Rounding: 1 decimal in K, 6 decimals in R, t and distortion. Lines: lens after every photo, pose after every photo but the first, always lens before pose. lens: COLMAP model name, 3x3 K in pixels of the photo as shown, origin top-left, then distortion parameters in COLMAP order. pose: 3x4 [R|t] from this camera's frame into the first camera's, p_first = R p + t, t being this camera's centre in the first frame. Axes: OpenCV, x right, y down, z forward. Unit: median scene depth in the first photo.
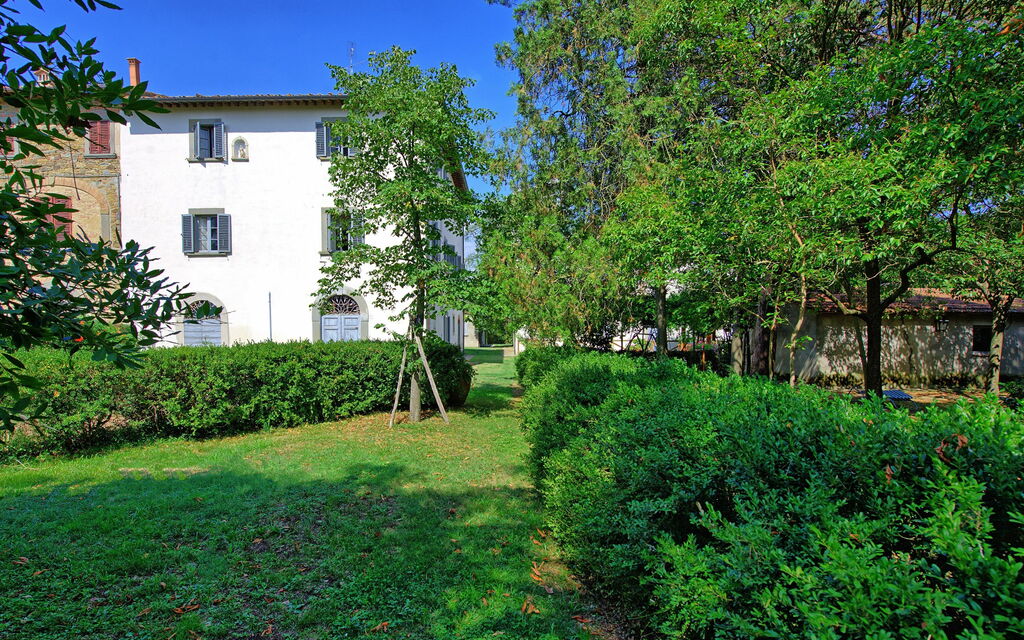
lens RADIAL K [[841.7, 0, 512.0], [0, 841.7, 320.0], [0, 0, 1]] dist [-0.008701, -0.010752]
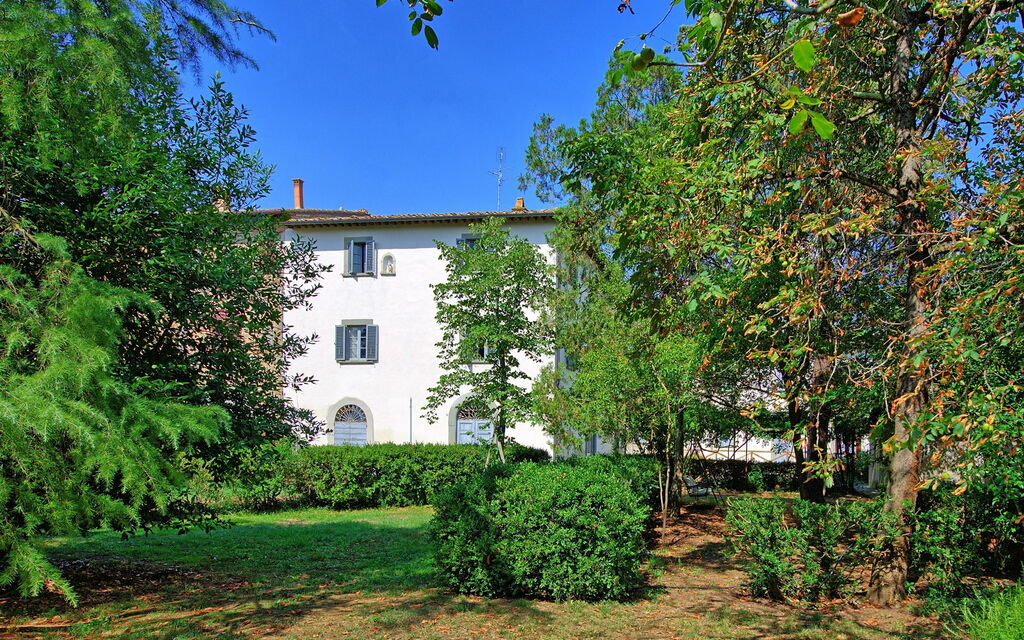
lens RADIAL K [[1127.0, 0, 512.0], [0, 1127.0, 320.0], [0, 0, 1]] dist [-0.003067, -0.006888]
pose [[0.975184, -0.002964, -0.221378, 0.290509], [-0.016910, 0.995992, -0.087824, -0.014996], [0.220751, 0.089388, 0.971225, -0.698483]]
